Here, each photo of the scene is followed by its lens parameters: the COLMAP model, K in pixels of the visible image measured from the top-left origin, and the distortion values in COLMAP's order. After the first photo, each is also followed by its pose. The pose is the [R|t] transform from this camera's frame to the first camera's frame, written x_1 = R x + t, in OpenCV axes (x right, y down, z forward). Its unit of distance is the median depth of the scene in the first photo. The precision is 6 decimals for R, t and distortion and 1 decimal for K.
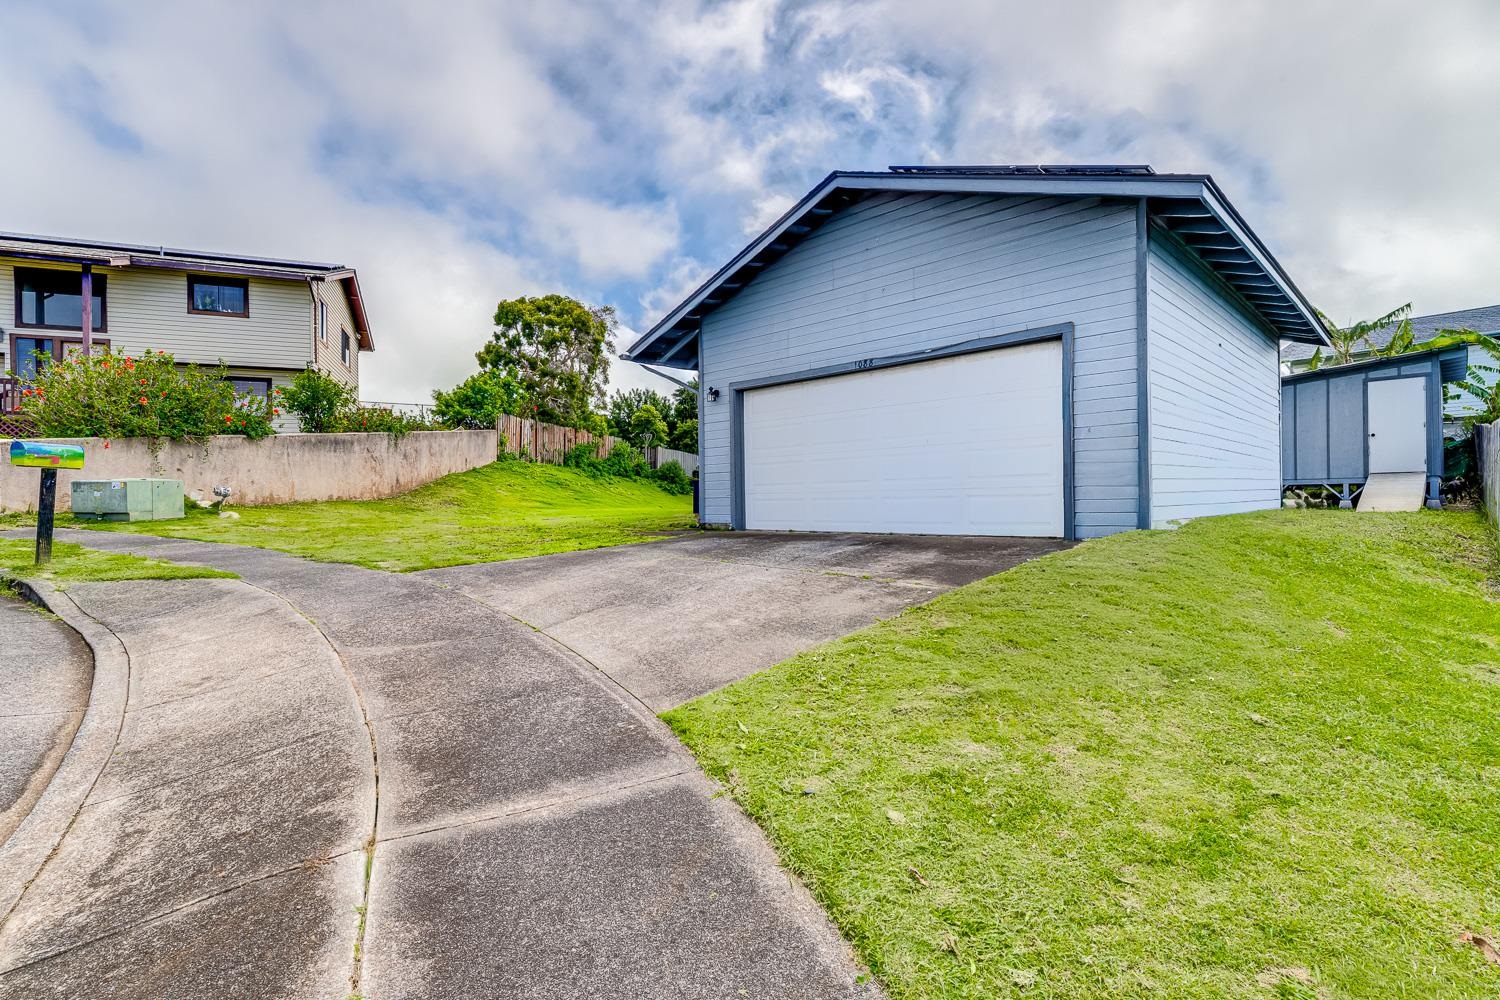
lens RADIAL K [[710.0, 0, 751.9], [0, 710.0, 496.5], [0, 0, 1]] dist [-0.005122, -0.000692]
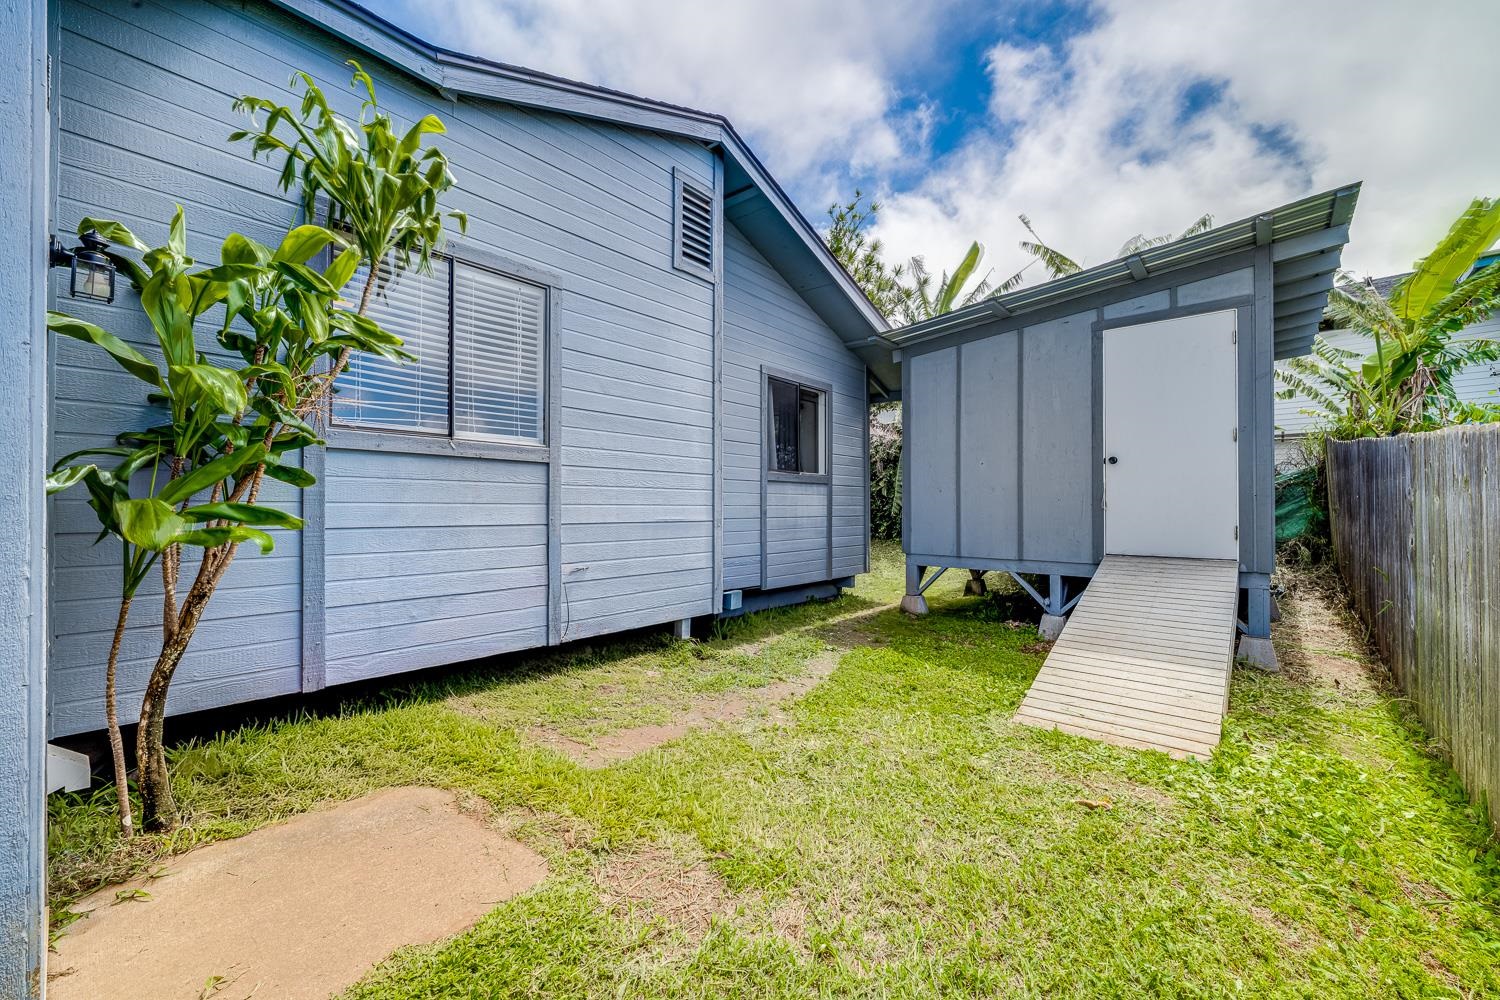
lens RADIAL K [[585.0, 0, 746.5], [0, 585.0, 504.1], [0, 0, 1]] dist [0.001540, -0.000072]
pose [[0.997911, 0.009015, 0.063976, 0.646124], [-0.008421, 0.999919, -0.009550, -0.056299], [-0.064057, 0.008991, 0.997906, 0.676958]]
